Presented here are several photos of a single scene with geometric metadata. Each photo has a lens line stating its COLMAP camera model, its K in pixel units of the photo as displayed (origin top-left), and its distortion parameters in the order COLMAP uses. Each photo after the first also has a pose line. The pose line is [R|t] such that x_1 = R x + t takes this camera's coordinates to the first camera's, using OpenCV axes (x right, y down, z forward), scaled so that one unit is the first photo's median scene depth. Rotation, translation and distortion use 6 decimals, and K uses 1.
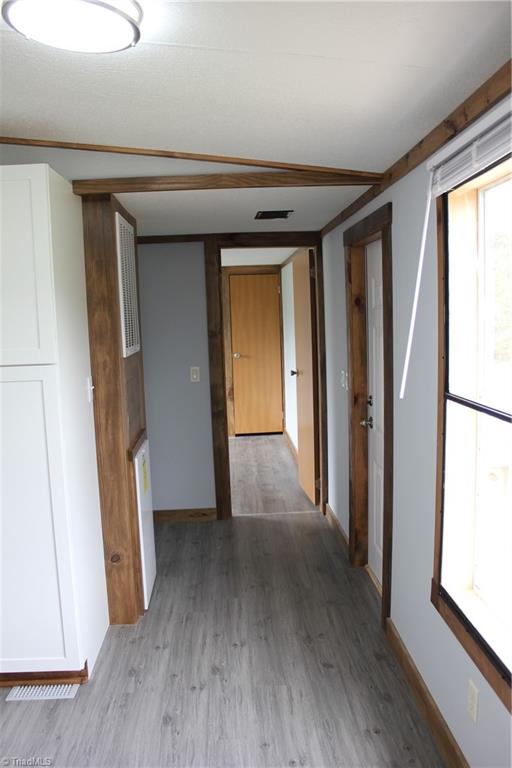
lens RADIAL K [[652.4, 0, 256.0], [0, 652.4, 384.0], [0, 0, 1]] dist [-0.164275, 0.148769]
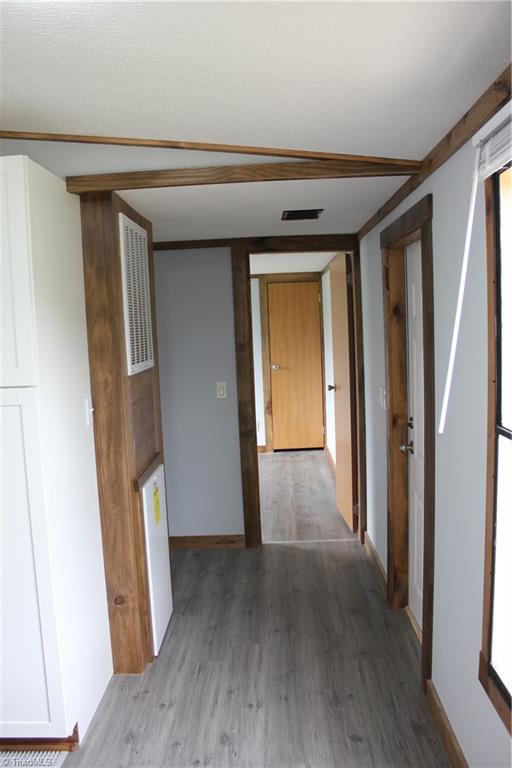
lens RADIAL K [[652.4, 0, 256.0], [0, 652.4, 384.0], [0, 0, 1]] dist [-0.164275, 0.148769]
pose [[0.997221, -0.000112, -0.074506, 0.036603], [-0.000872, 0.999913, -0.013167, -0.017788], [0.074501, 0.013195, 0.997134, 0.124553]]
